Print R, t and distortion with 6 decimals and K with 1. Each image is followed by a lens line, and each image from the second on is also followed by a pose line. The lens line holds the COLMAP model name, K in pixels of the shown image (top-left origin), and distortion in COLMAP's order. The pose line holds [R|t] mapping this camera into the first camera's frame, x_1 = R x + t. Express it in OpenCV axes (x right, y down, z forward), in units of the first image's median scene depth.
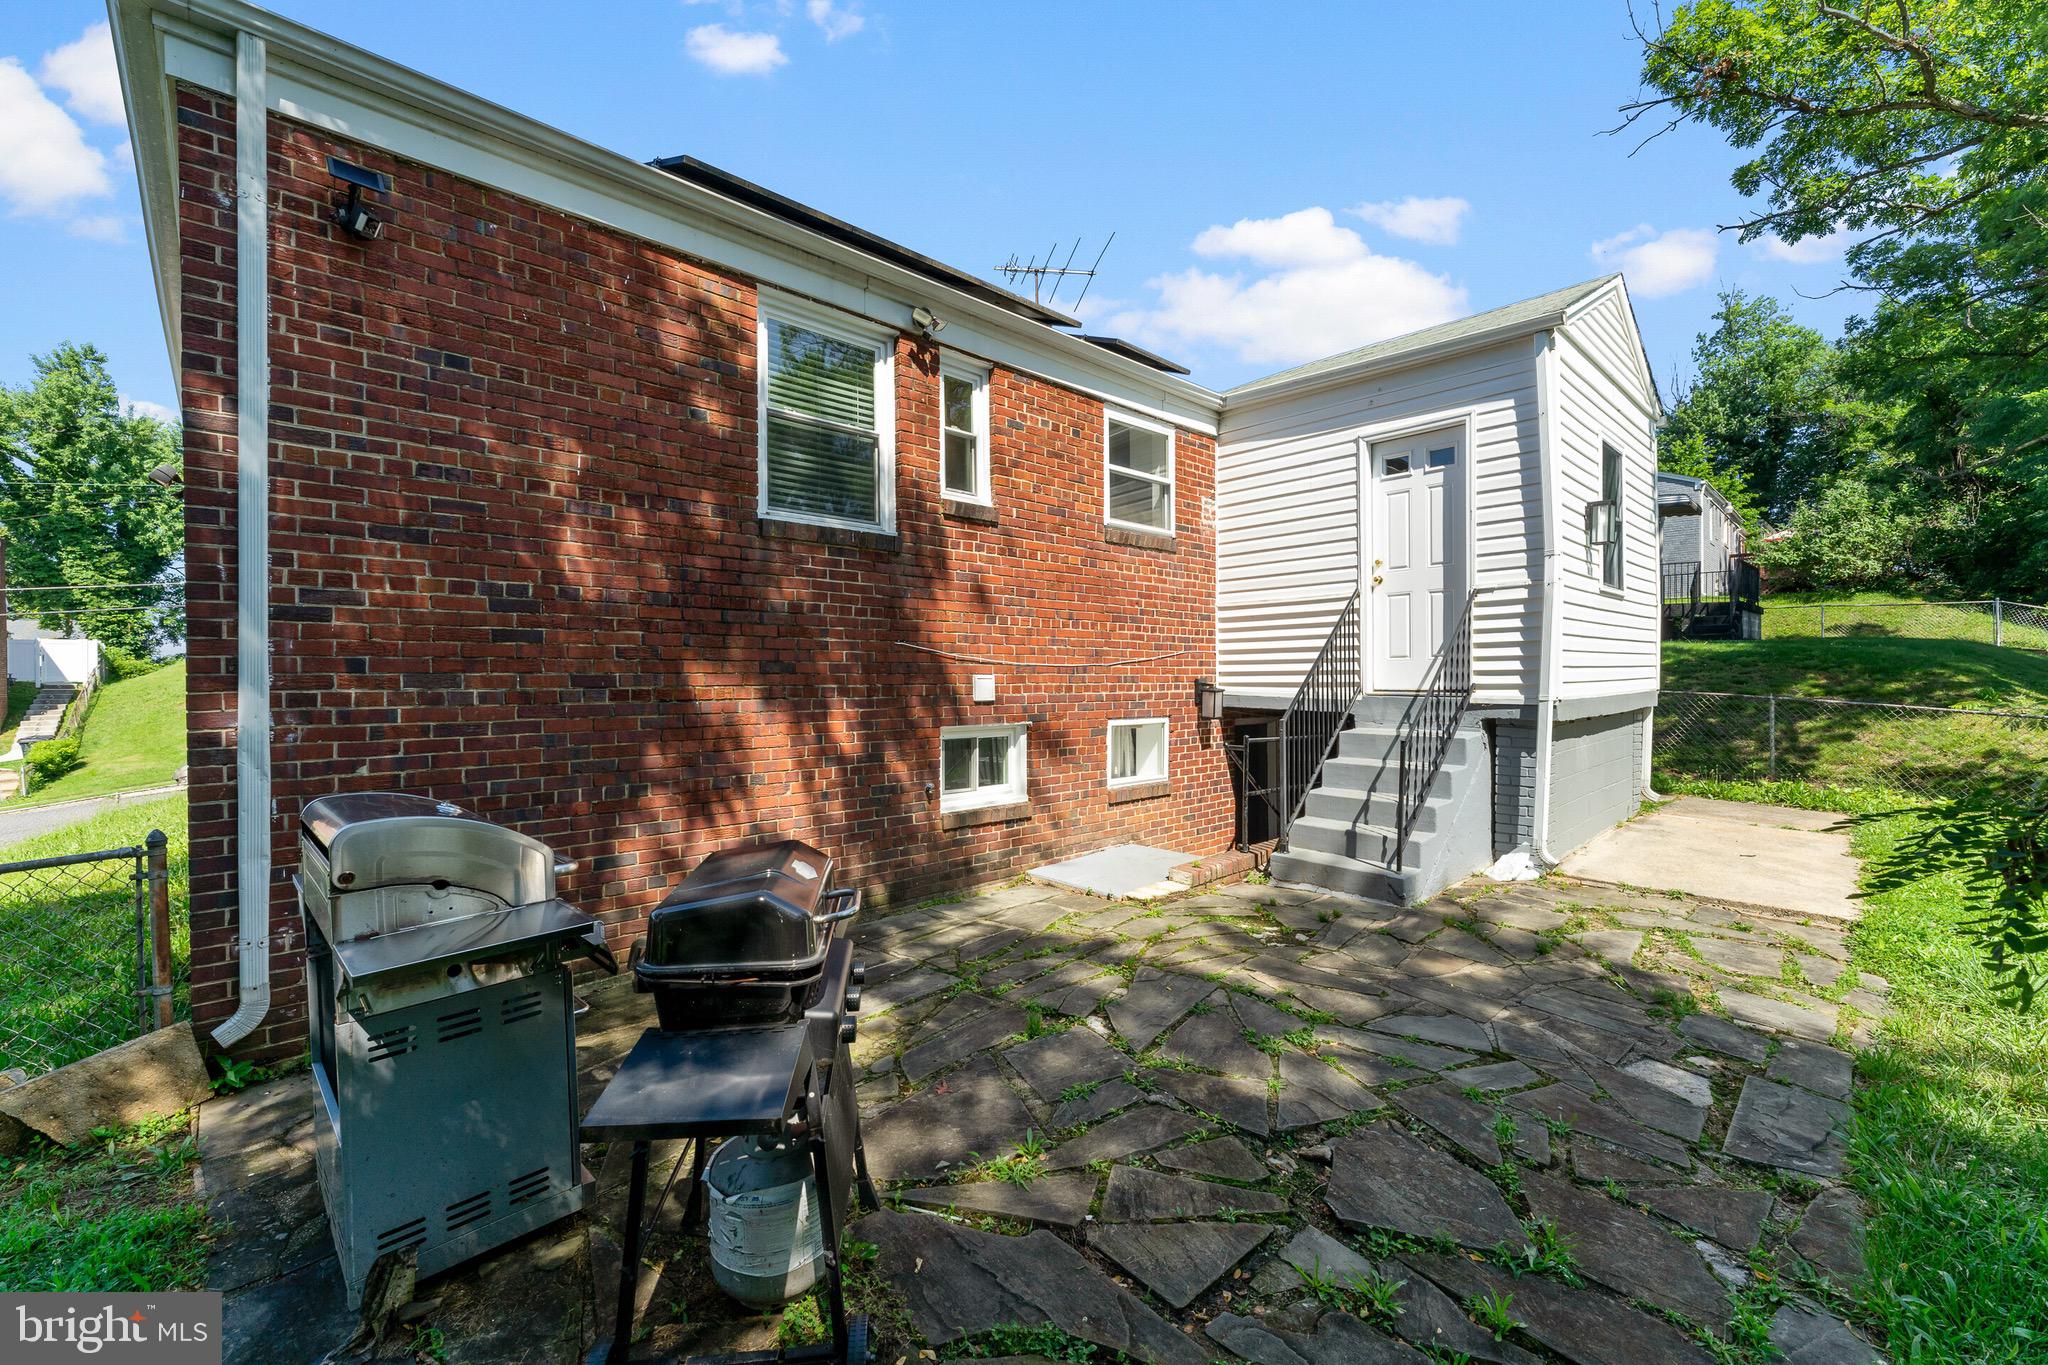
lens RADIAL K [[843.3, 0, 1030.5], [0, 843.3, 683.9], [0, 0, 1]] dist [-0.000377, 0.000282]
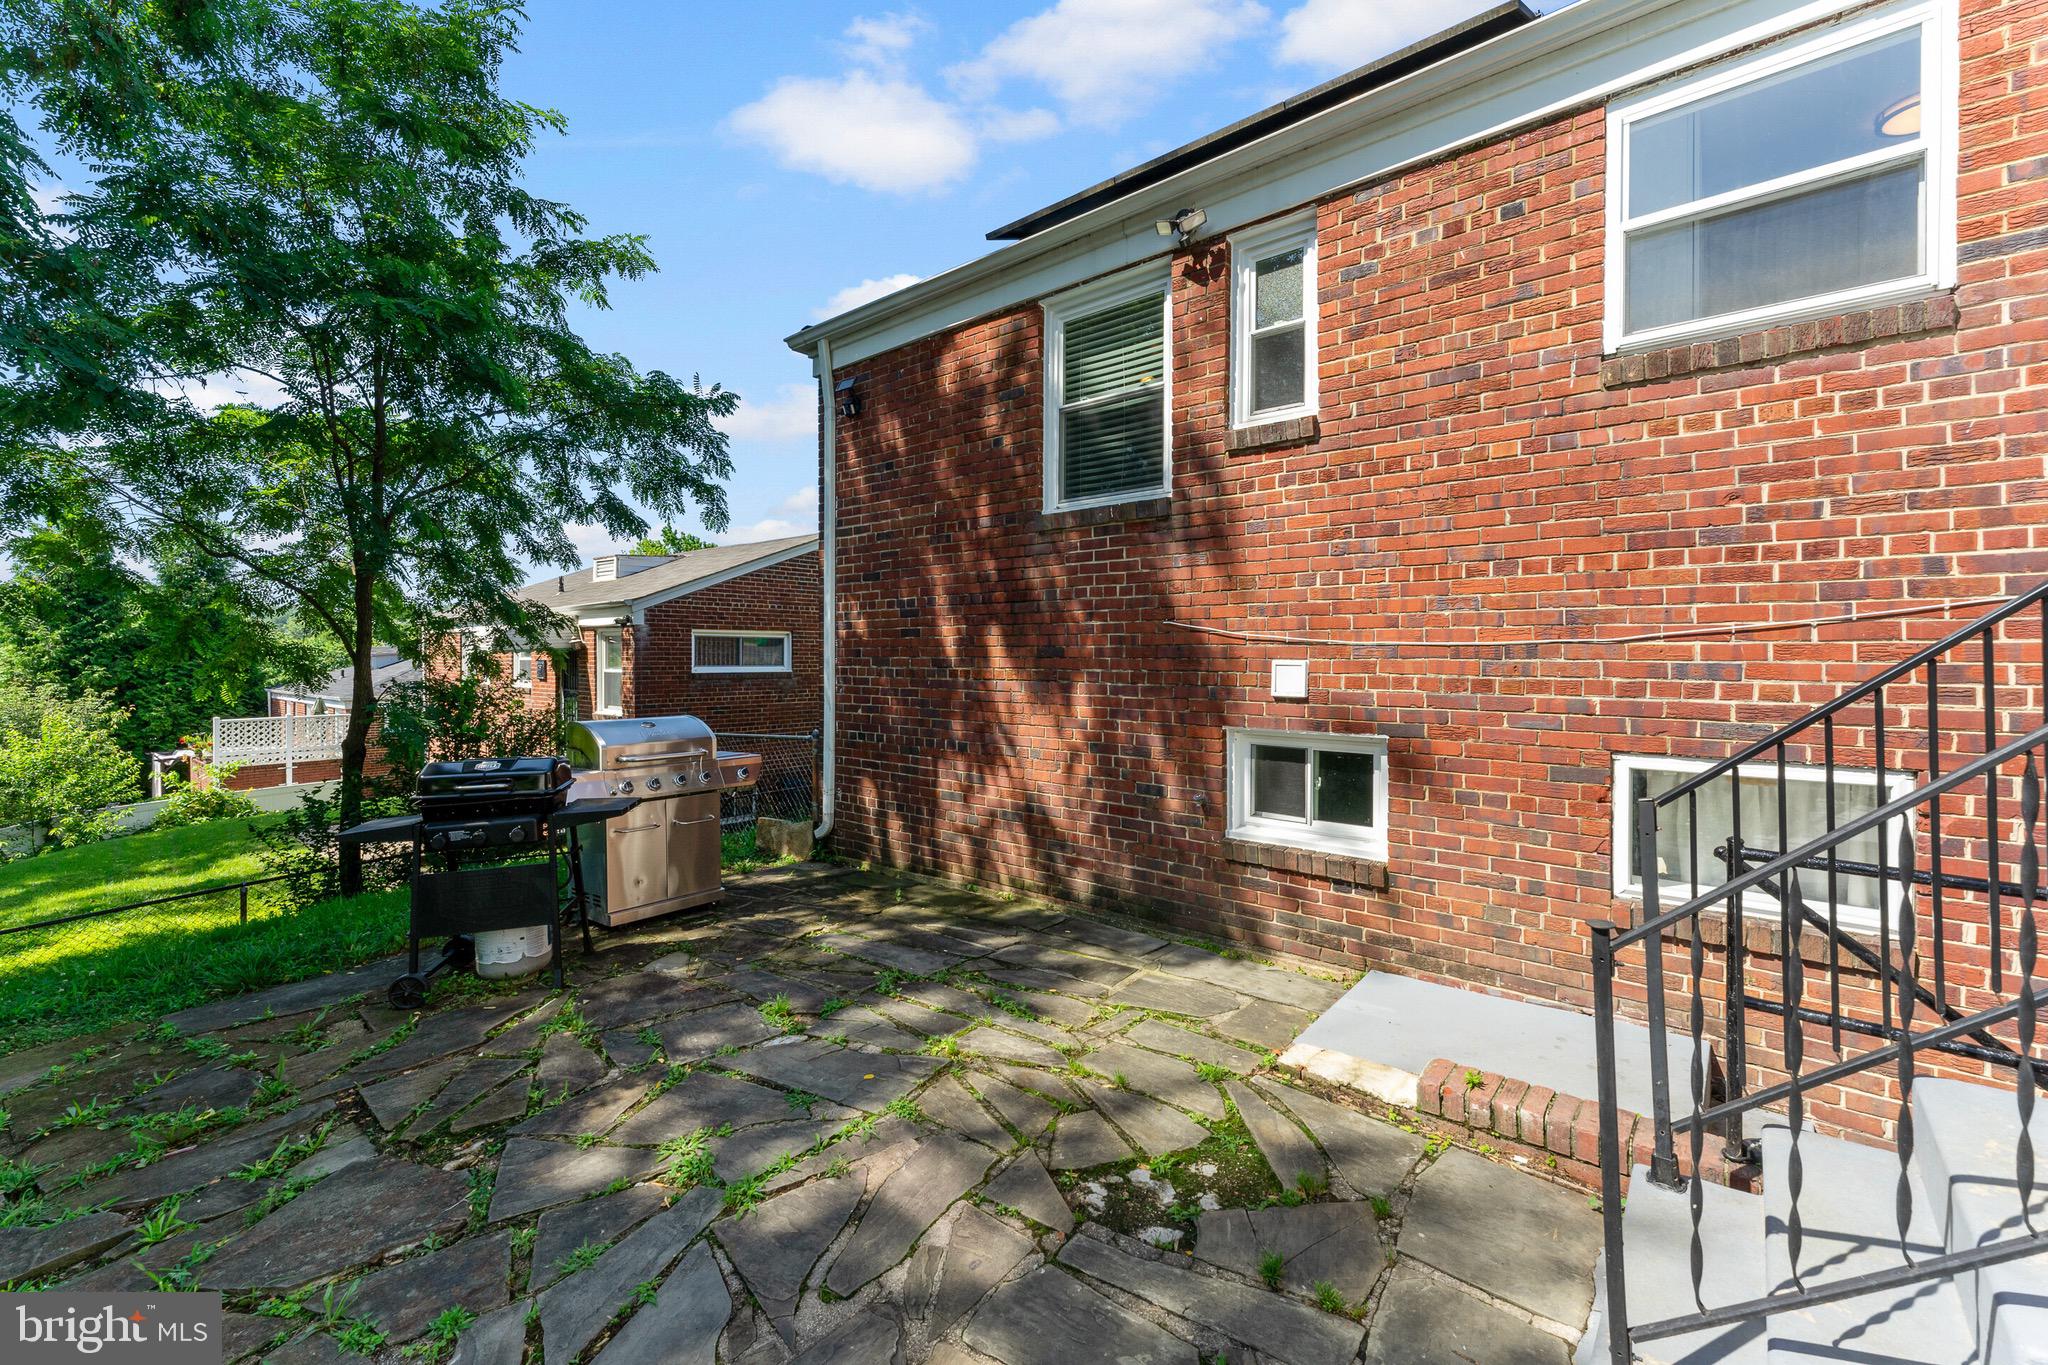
lens RADIAL K [[843.3, 0, 1028.7], [0, 843.3, 662.6], [0, 0, 1]] dist [-0.000377, 0.000282]
pose [[0.100793, 0.015892, -0.994780, 0.619312], [-0.004656, 0.999869, 0.015502, -0.018363], [0.994896, 0.003069, 0.100854, 0.705260]]
